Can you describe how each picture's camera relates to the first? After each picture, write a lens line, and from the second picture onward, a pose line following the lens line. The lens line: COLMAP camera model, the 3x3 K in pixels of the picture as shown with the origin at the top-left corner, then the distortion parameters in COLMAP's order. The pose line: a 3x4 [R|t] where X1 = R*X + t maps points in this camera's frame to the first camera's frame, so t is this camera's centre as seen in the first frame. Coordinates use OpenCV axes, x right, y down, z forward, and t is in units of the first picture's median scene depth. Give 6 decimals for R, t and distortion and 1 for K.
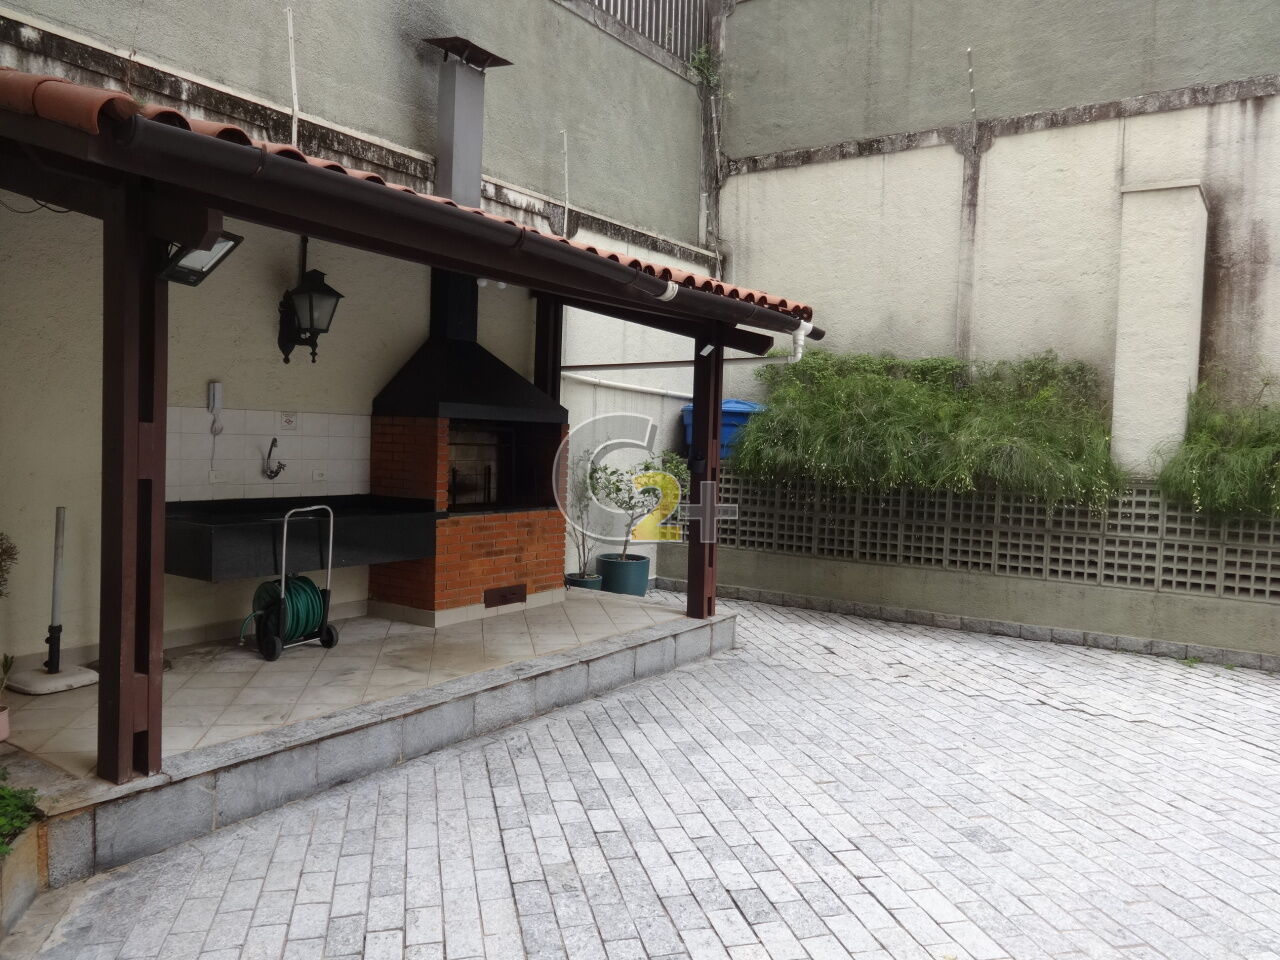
lens RADIAL K [[964.0, 0, 643.1], [0, 964.0, 470.8], [0, 0, 1]] dist [0.017395, 0.001806]
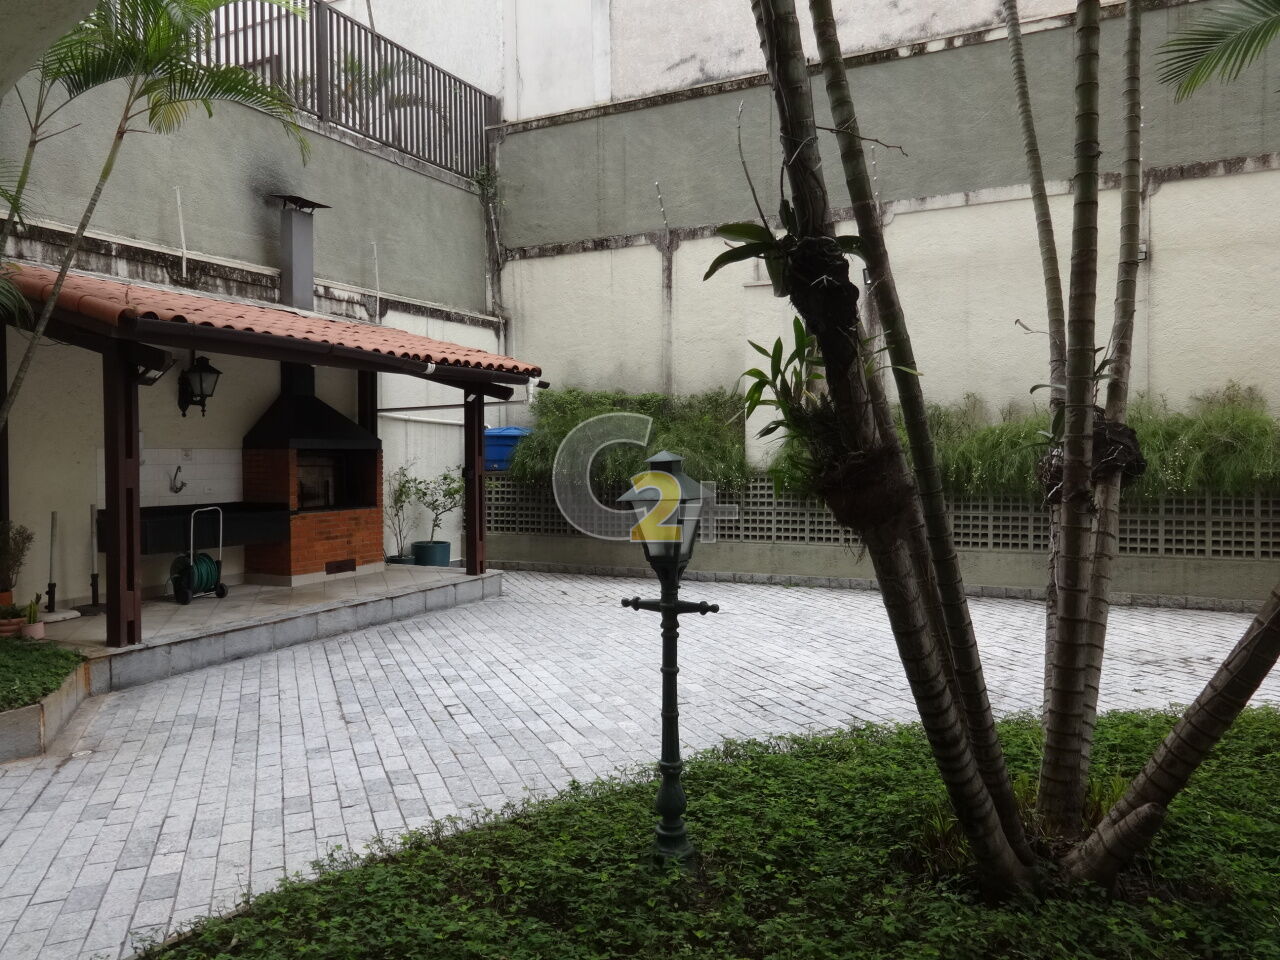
lens RADIAL K [[964.0, 0, 629.7], [0, 964.0, 482.1], [0, 0, 1]] dist [0.017395, 0.001806]
pose [[0.991768, -0.040987, 0.121307, 0.121488], [0.041809, 0.999117, -0.004240, 0.023990], [-0.121026, 0.009276, 0.992606, -0.523608]]
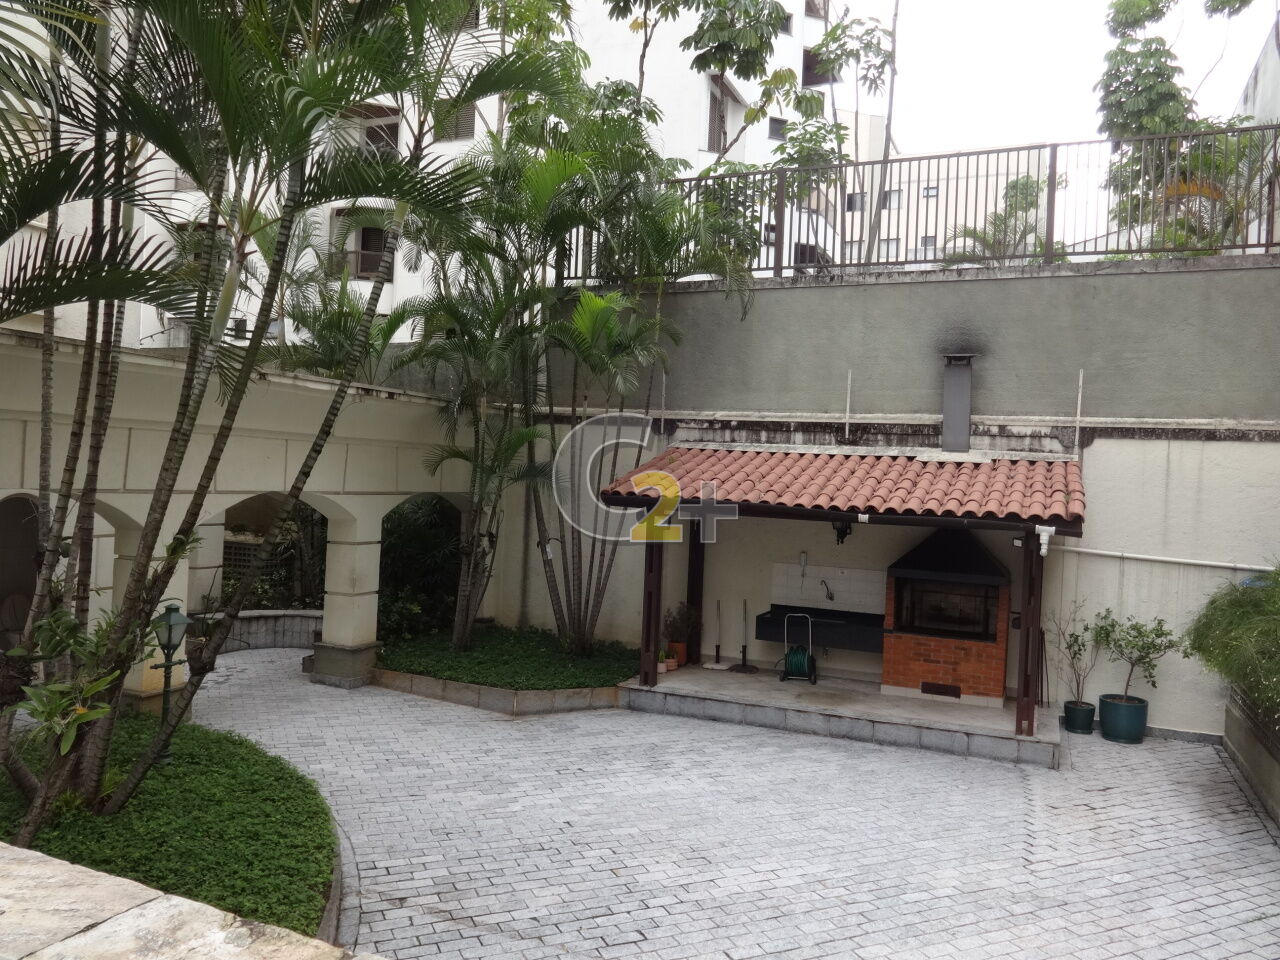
lens RADIAL K [[964.0, 0, 640.6], [0, 964.0, 484.8], [0, 0, 1]] dist [0.017395, 0.001806]
pose [[0.193283, -0.014573, -0.981035, 1.320606], [-0.072882, 0.996914, -0.029168, -0.124989], [0.978432, 0.077137, 0.191624, 0.172420]]
